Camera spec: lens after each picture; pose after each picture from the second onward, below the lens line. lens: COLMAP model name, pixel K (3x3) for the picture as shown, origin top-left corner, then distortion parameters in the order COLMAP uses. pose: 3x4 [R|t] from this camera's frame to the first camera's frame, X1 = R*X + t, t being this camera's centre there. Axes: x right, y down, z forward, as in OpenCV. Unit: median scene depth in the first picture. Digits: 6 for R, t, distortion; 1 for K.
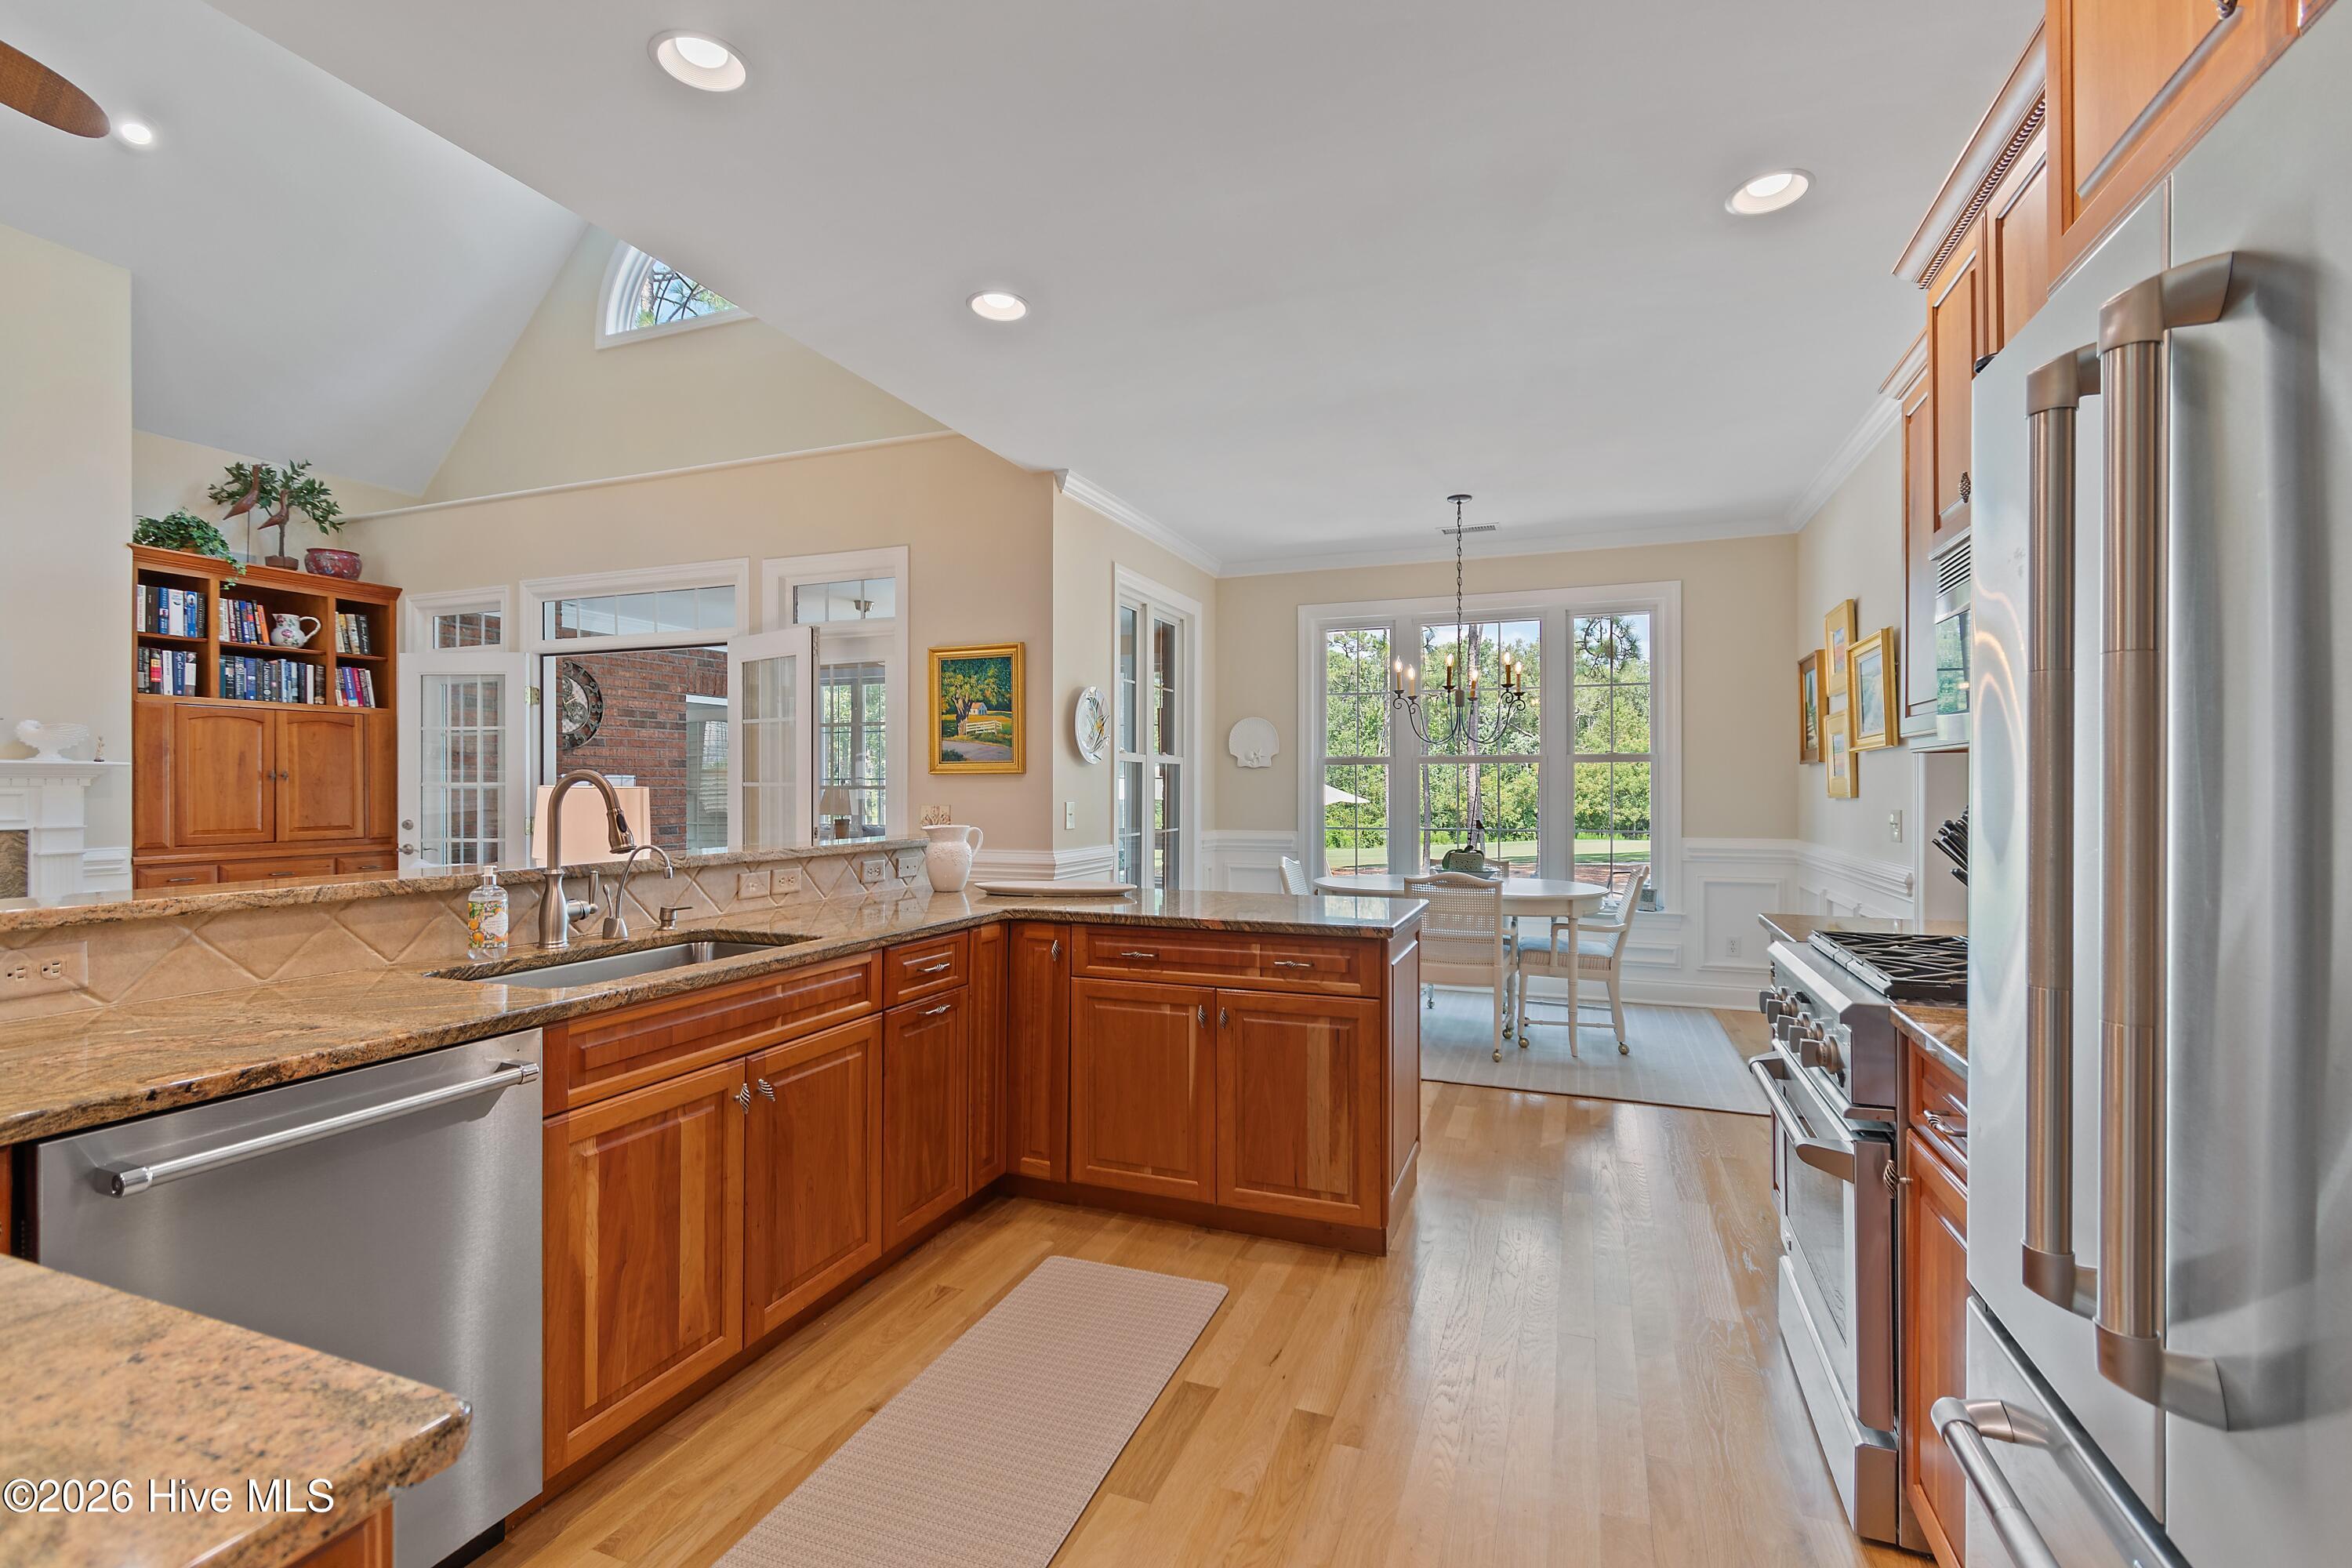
lens RADIAL K [[1034.2, 0, 1180.0], [0, 1034.2, 783.4], [0, 0, 1]] dist [0.005838, -0.003777]
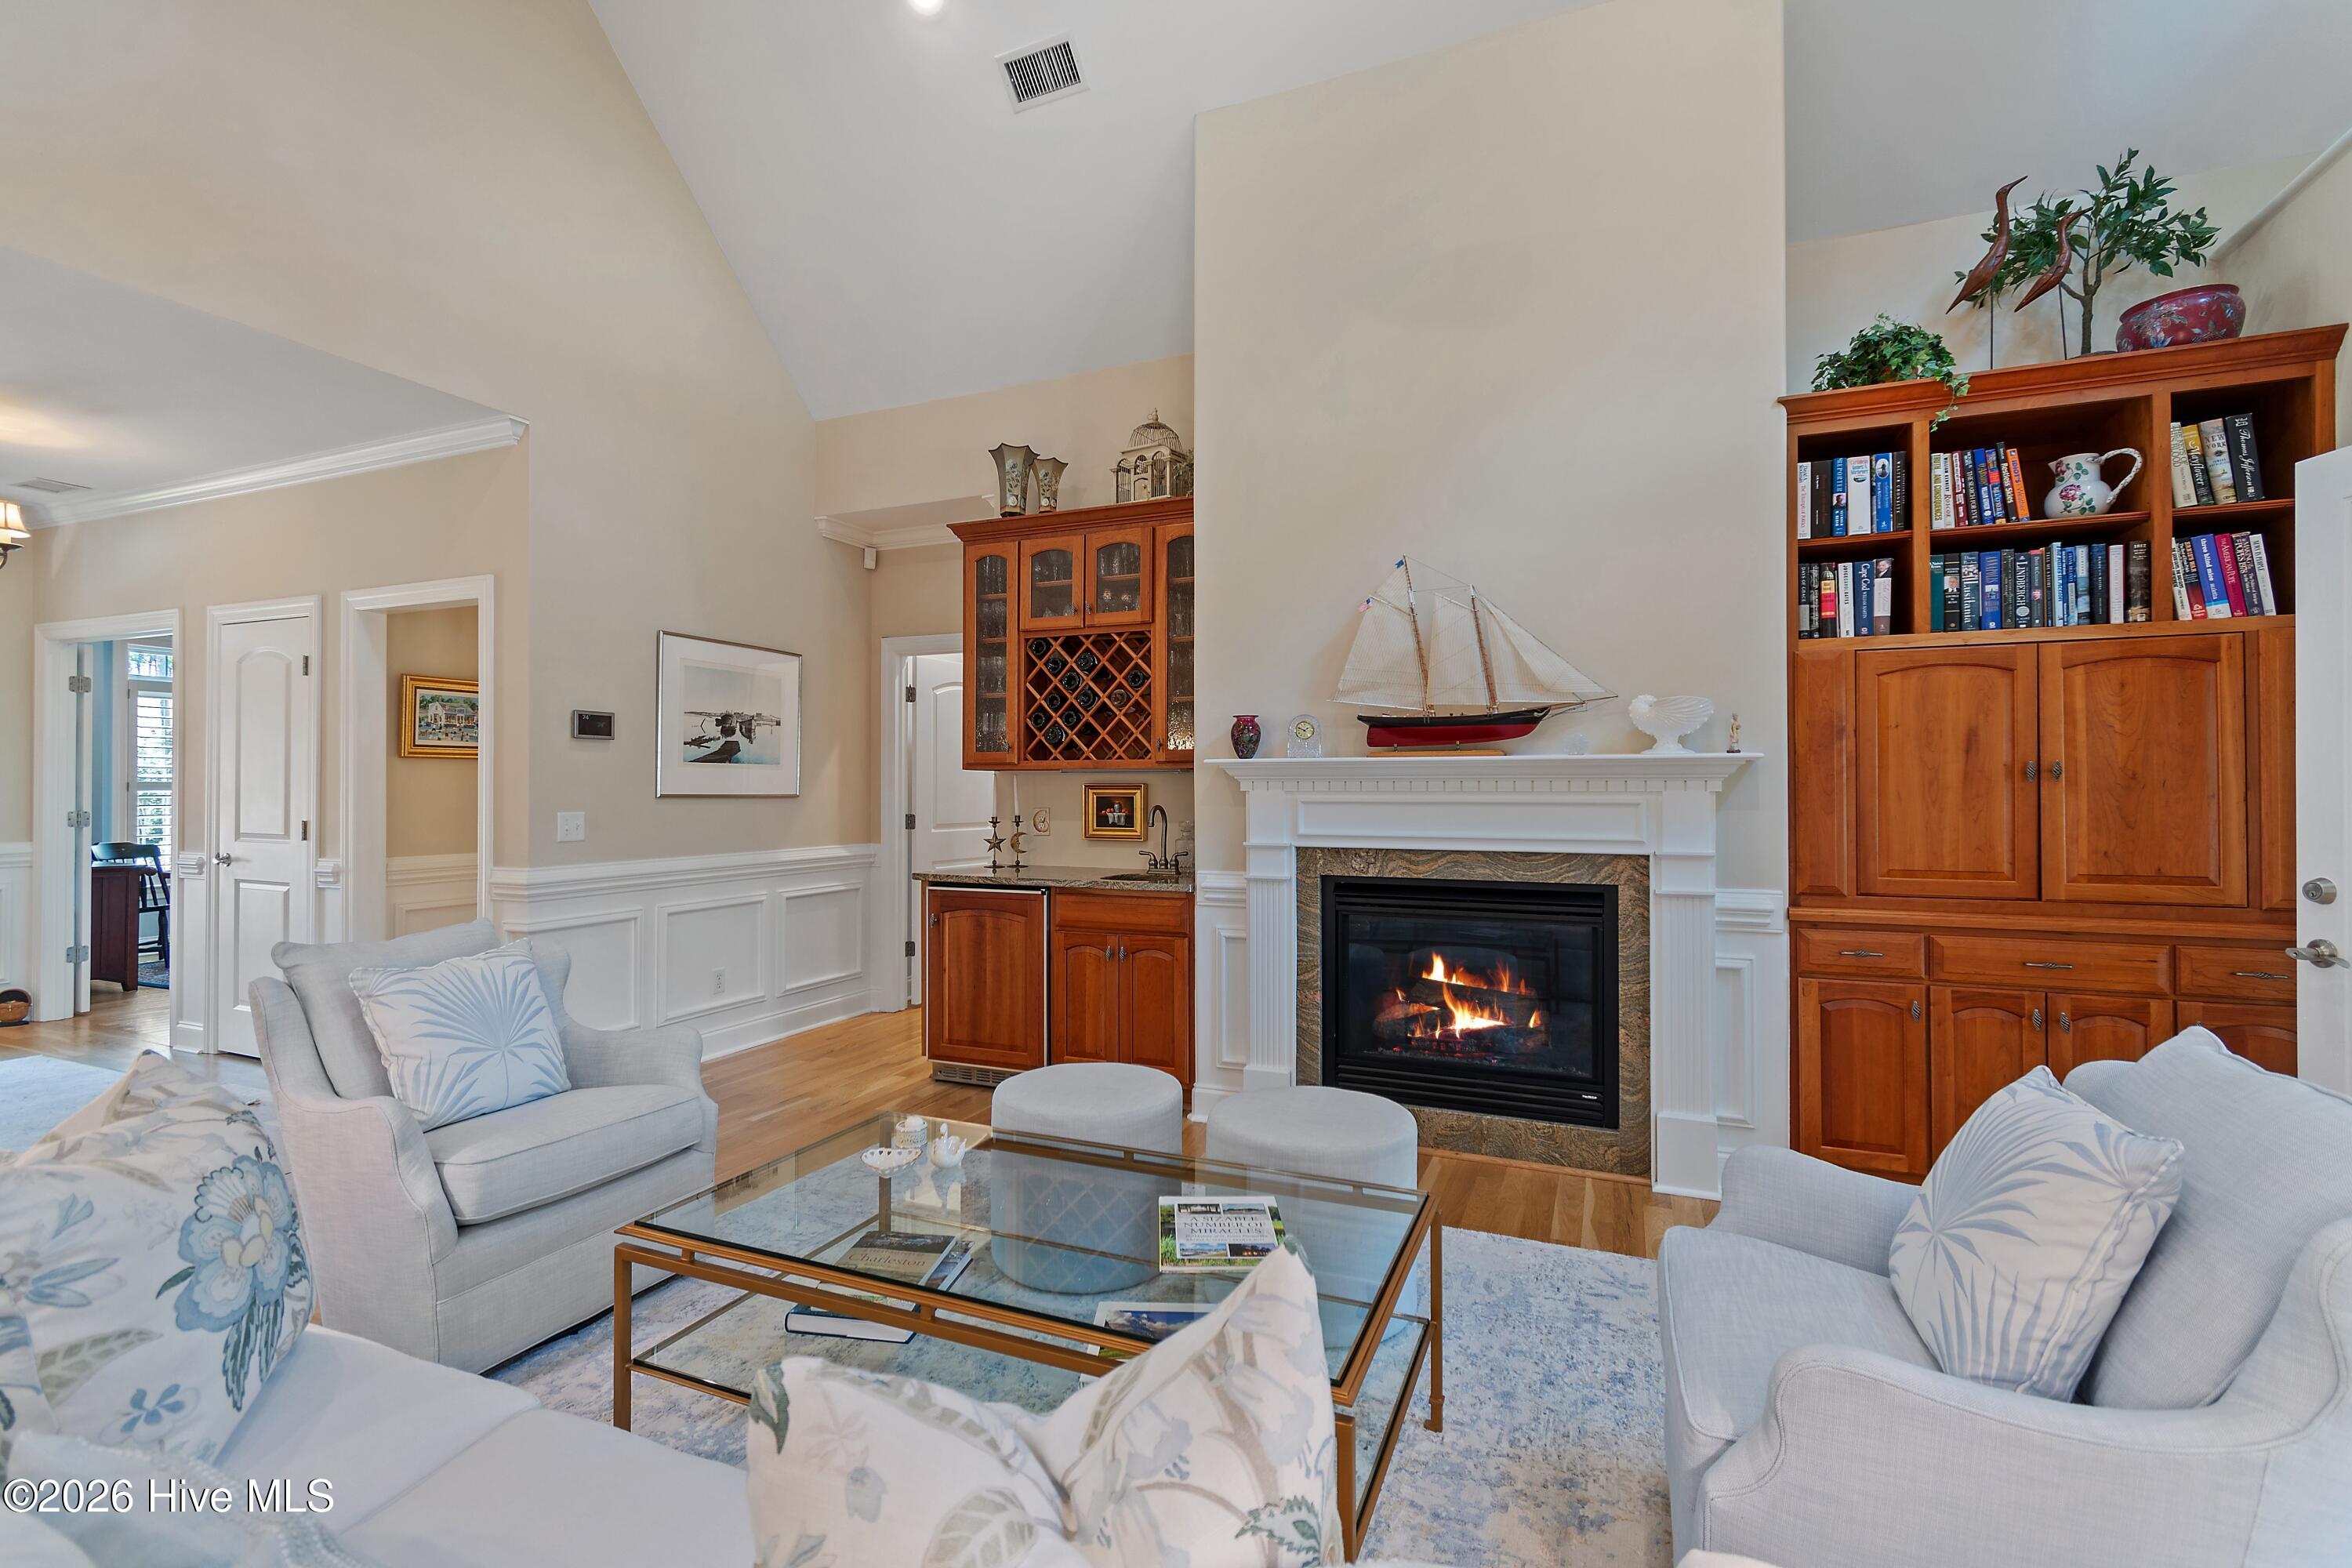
lens RADIAL K [[1034.2, 0, 1180.0], [0, 1034.2, 783.4], [0, 0, 1]] dist [0.005838, -0.003777]
pose [[-0.034778, -0.005520, -0.999380, -0.369363], [0.002155, 0.999982, -0.005598, 0.000551], [0.999393, -0.002349, -0.034766, 0.635173]]
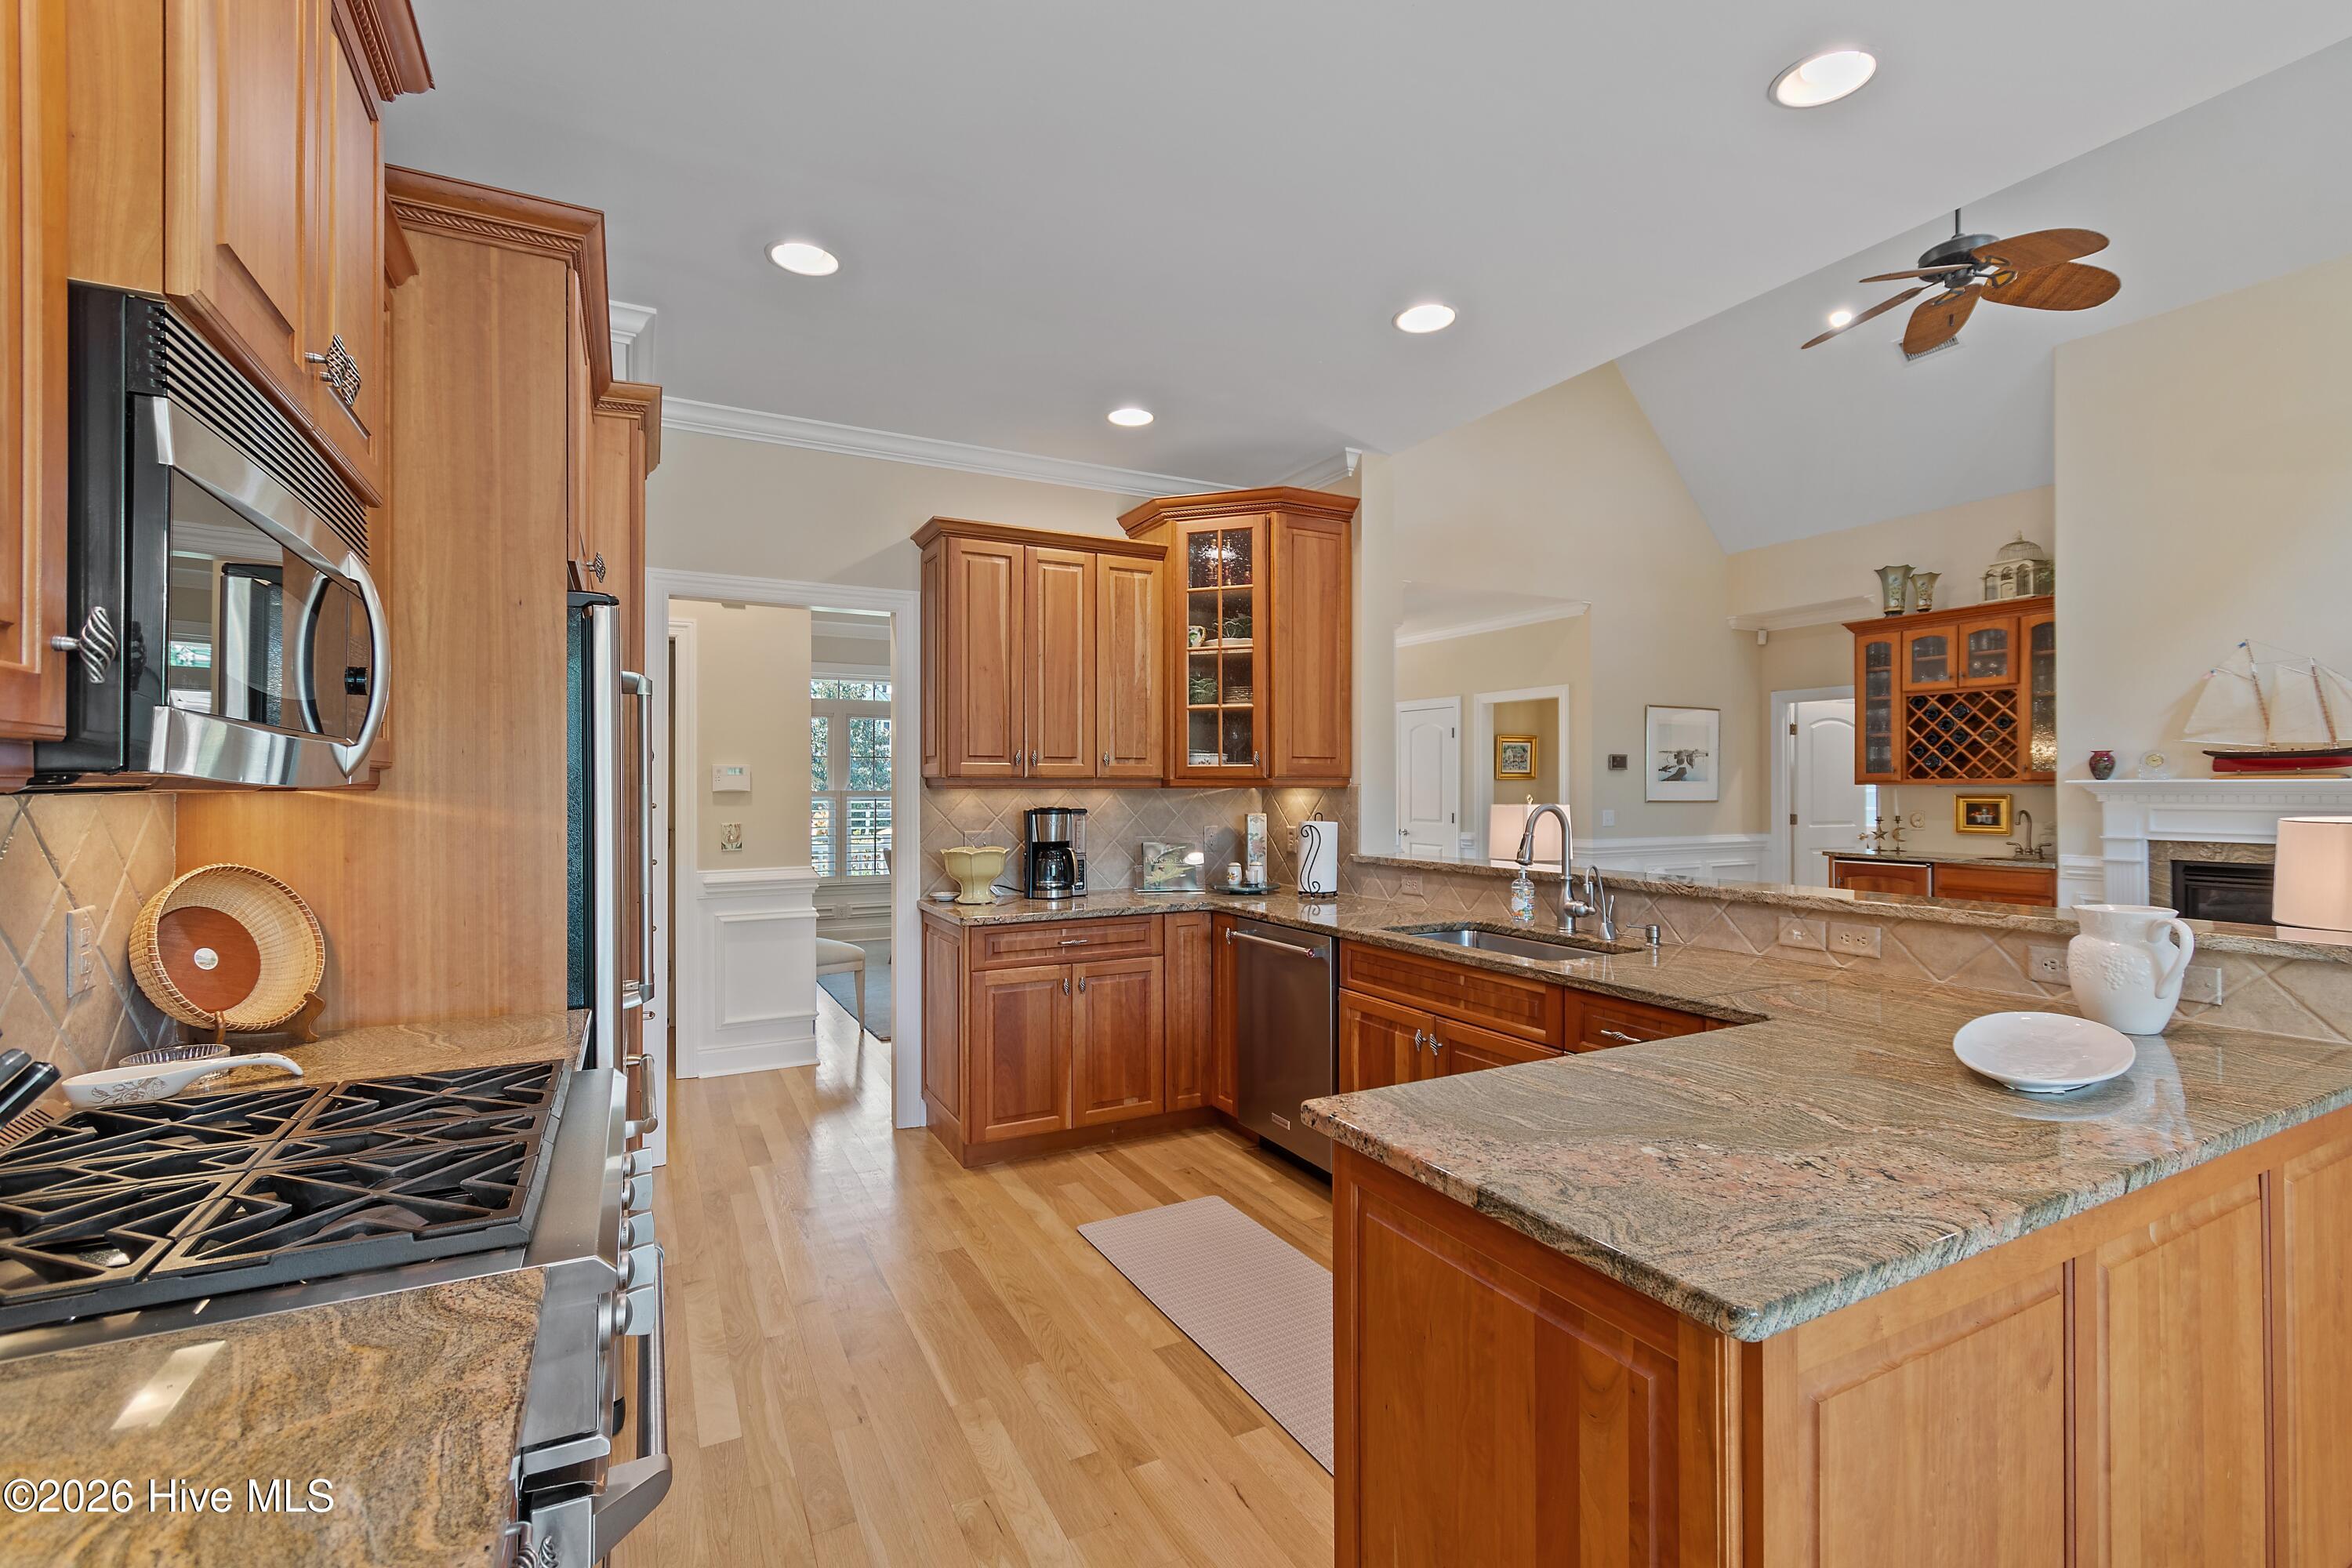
lens RADIAL K [[1029.4, 0, 1168.7], [0, 1029.4, 785.9], [0, 0, 1]] dist [-0.000594, -0.004277]
pose [[-0.667194, 0.000142, -0.744884, 0.324038], [0.004031, 0.999986, -0.003420, -0.014103], [0.744873, -0.005284, -0.667185, 0.644490]]
